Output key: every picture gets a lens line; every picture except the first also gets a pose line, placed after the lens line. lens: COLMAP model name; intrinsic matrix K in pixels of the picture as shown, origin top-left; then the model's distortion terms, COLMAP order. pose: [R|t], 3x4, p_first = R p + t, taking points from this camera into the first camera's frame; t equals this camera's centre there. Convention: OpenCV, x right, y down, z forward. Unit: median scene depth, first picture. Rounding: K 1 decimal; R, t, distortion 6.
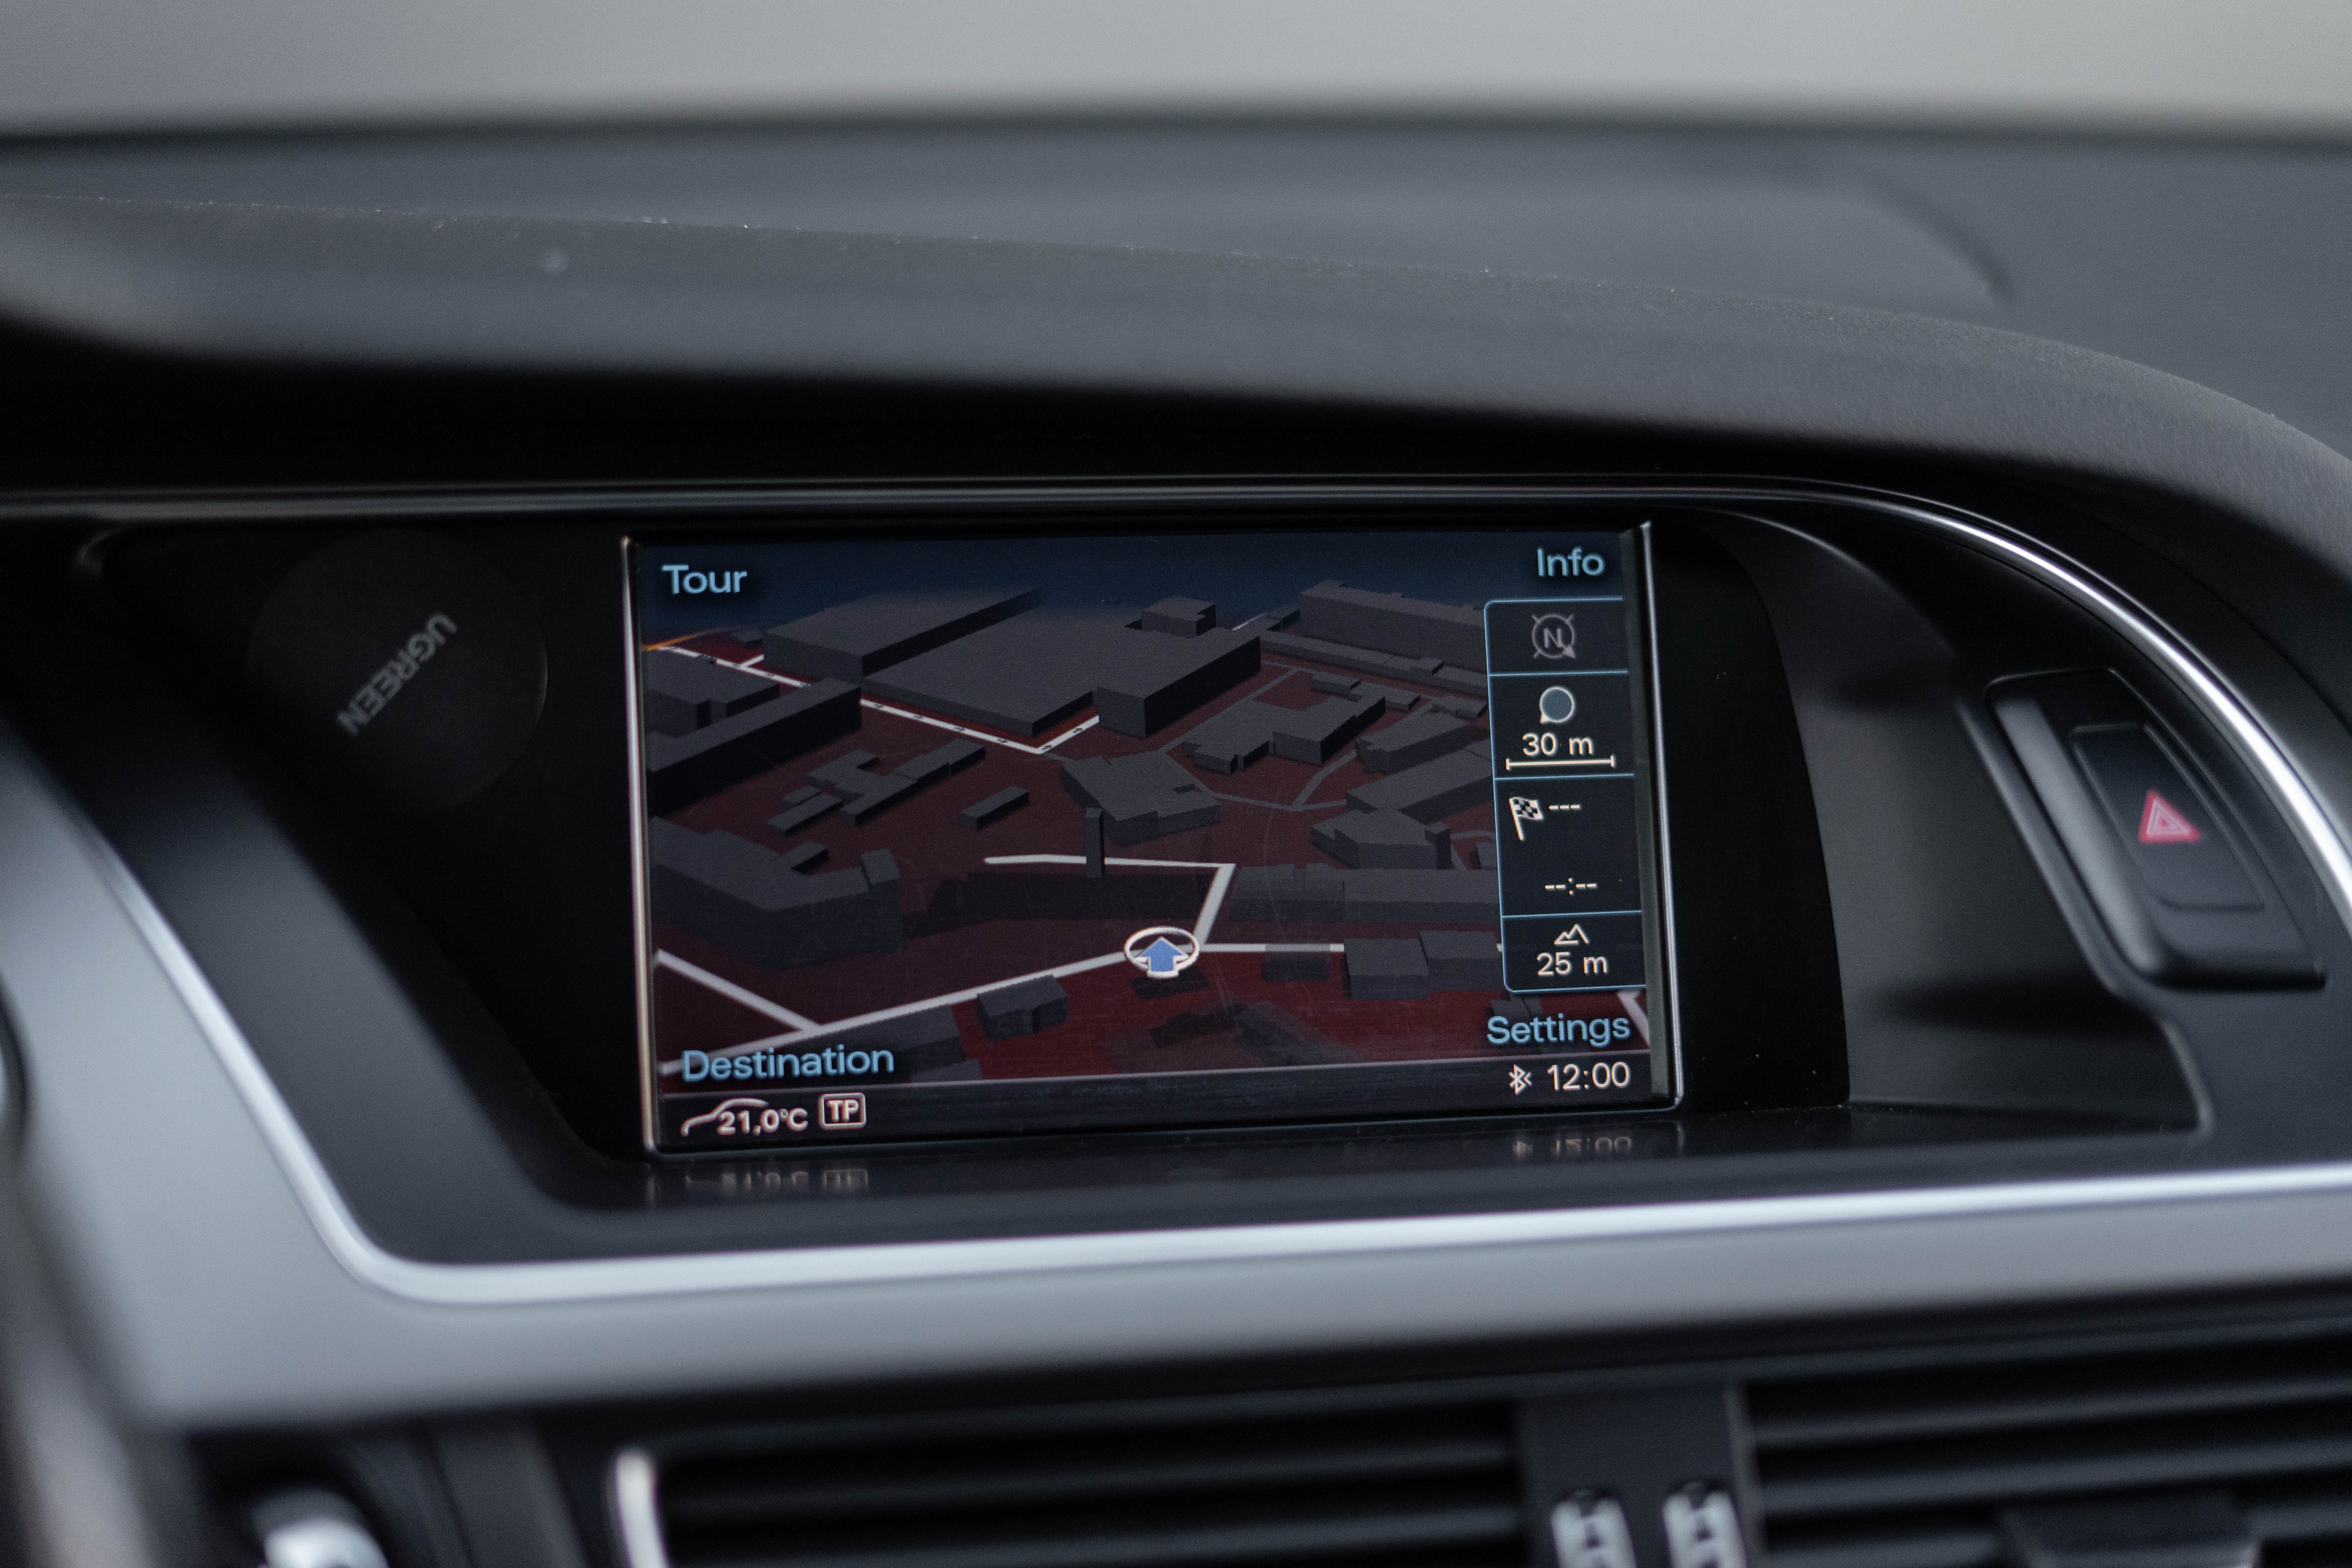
lens RADIAL K [[3761.2, 0, 1176.0], [0, 3761.2, 784.0], [0, 0, 1]] dist [-0.097303, -0.041803]
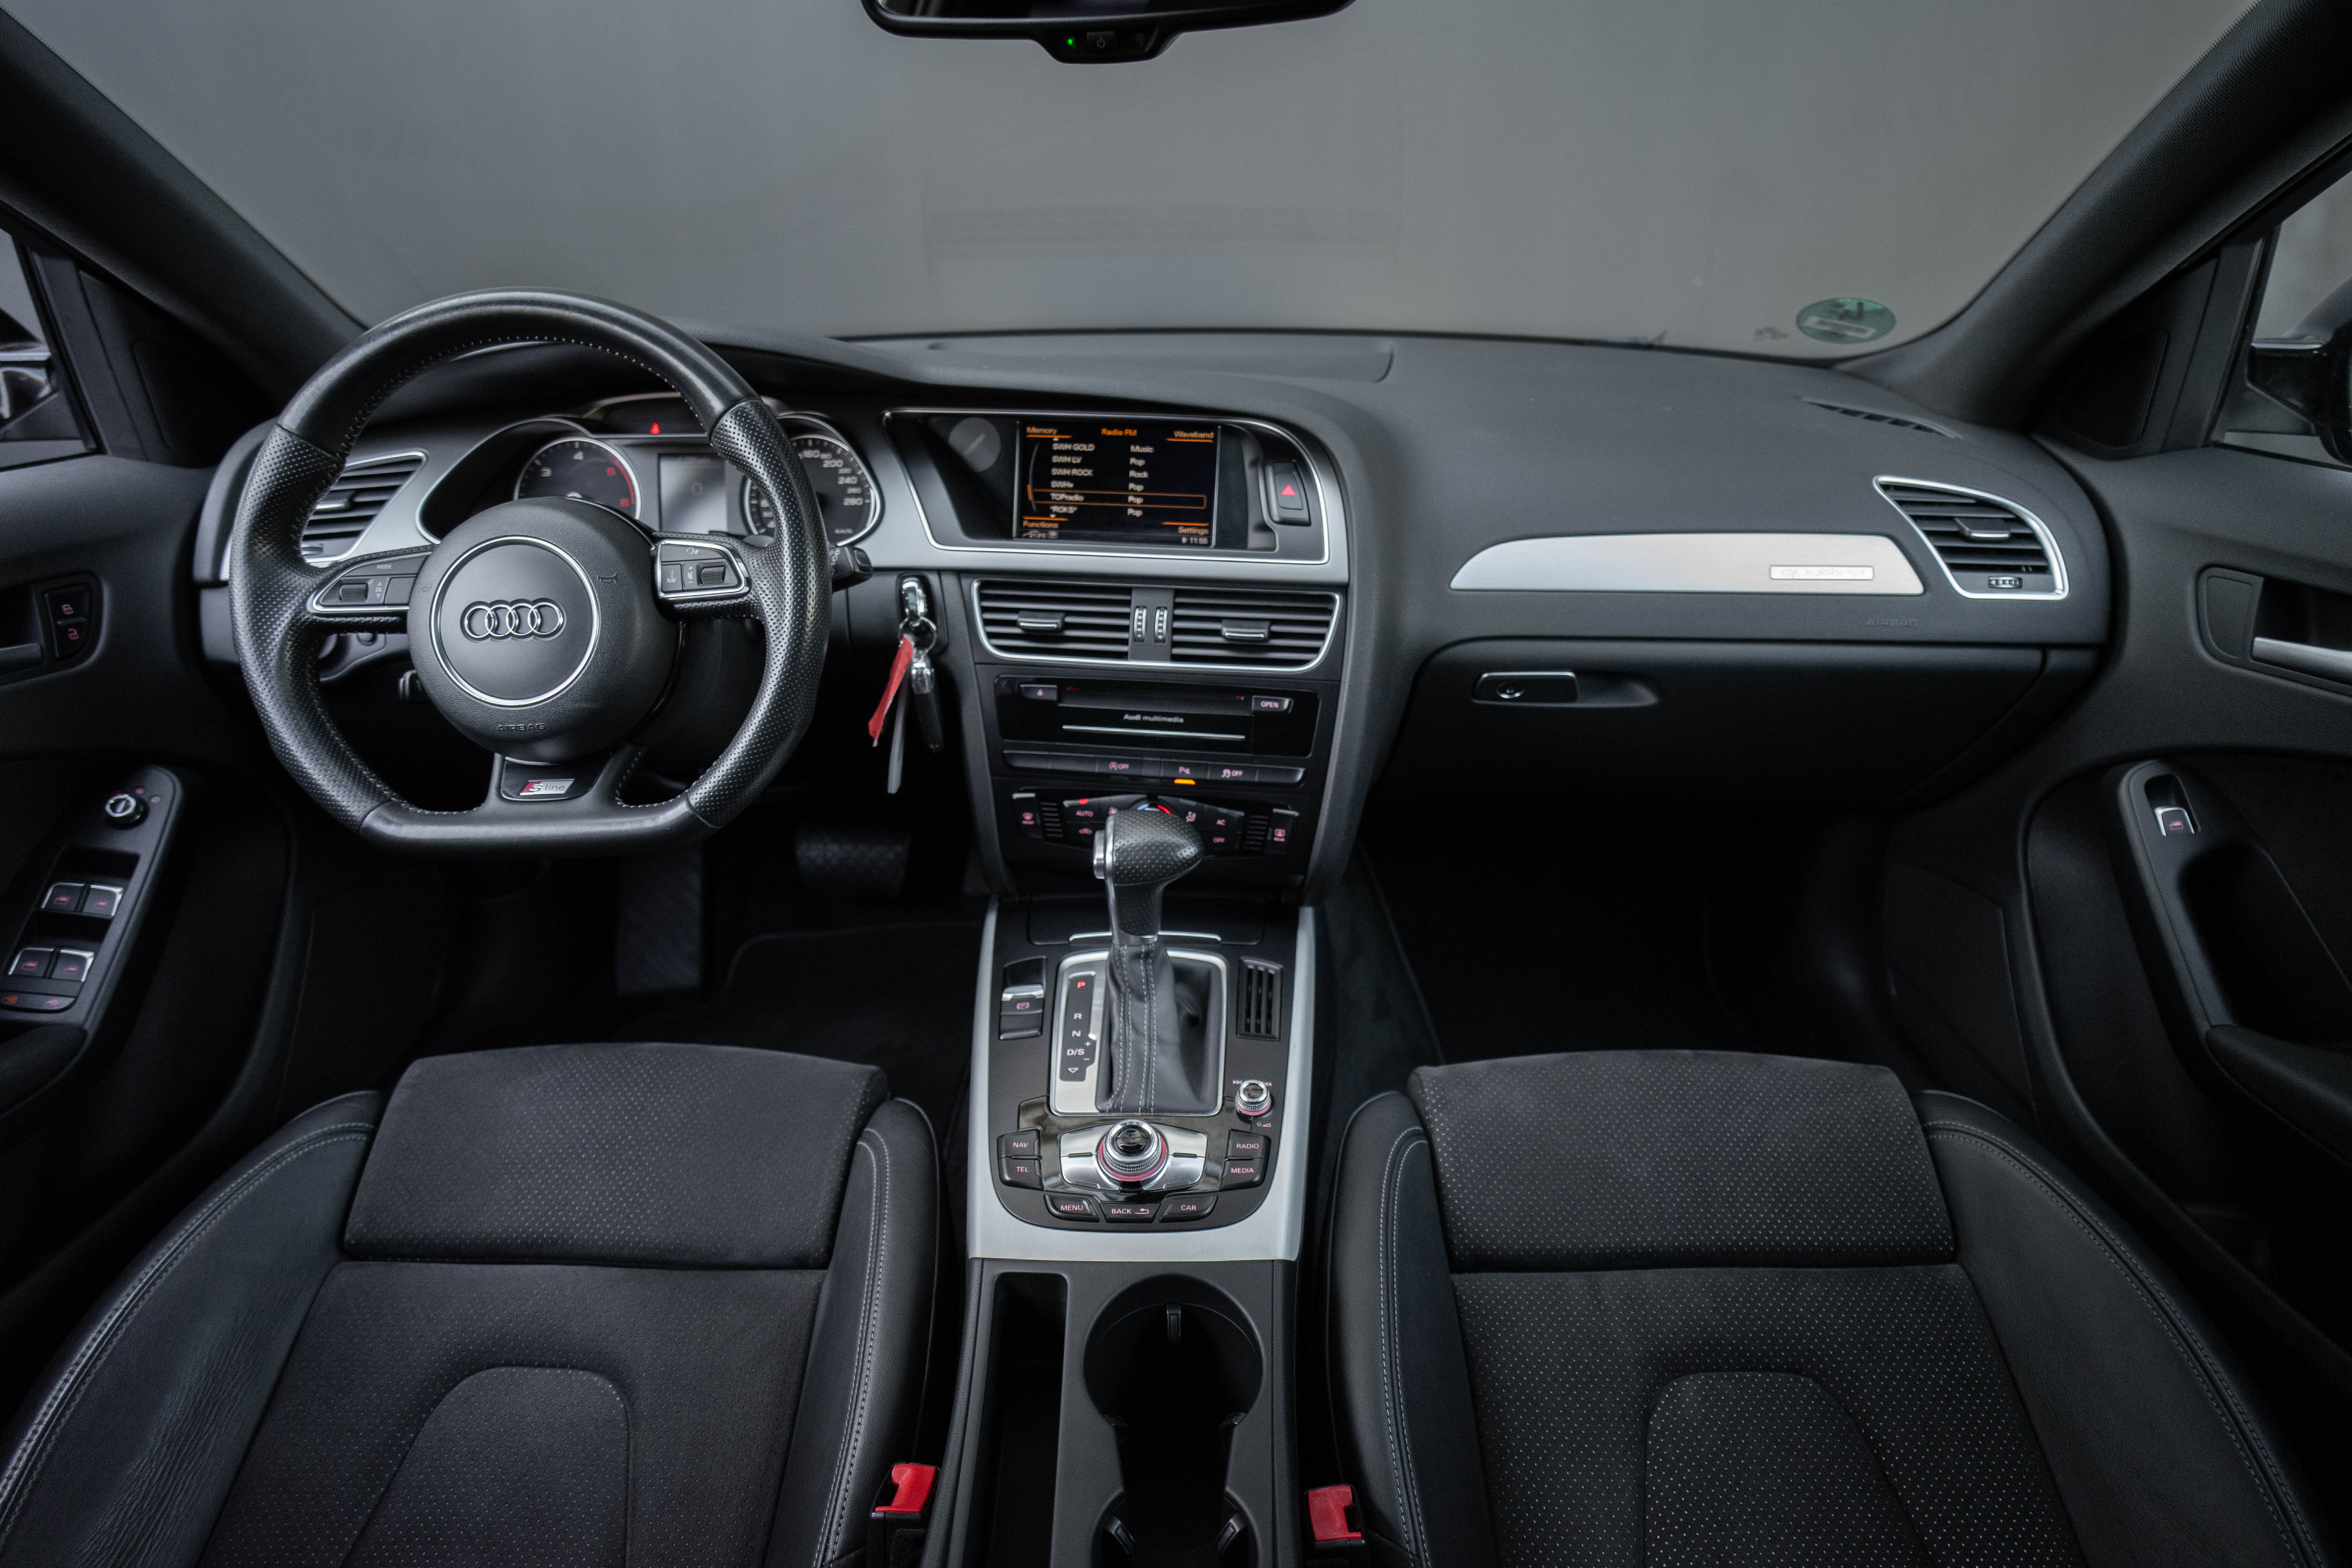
lens RADIAL K [[1229.1, 0, 1189.2], [0, 1229.1, 780.1], [0, 0, 1]] dist [-0.056147, 0.027467]
pose [[0.941028, 0.131010, -0.311932, 0.690178], [-0.069911, 0.977382, 0.199592, 0.068755], [0.331026, -0.166014, 0.928903, -0.605347]]
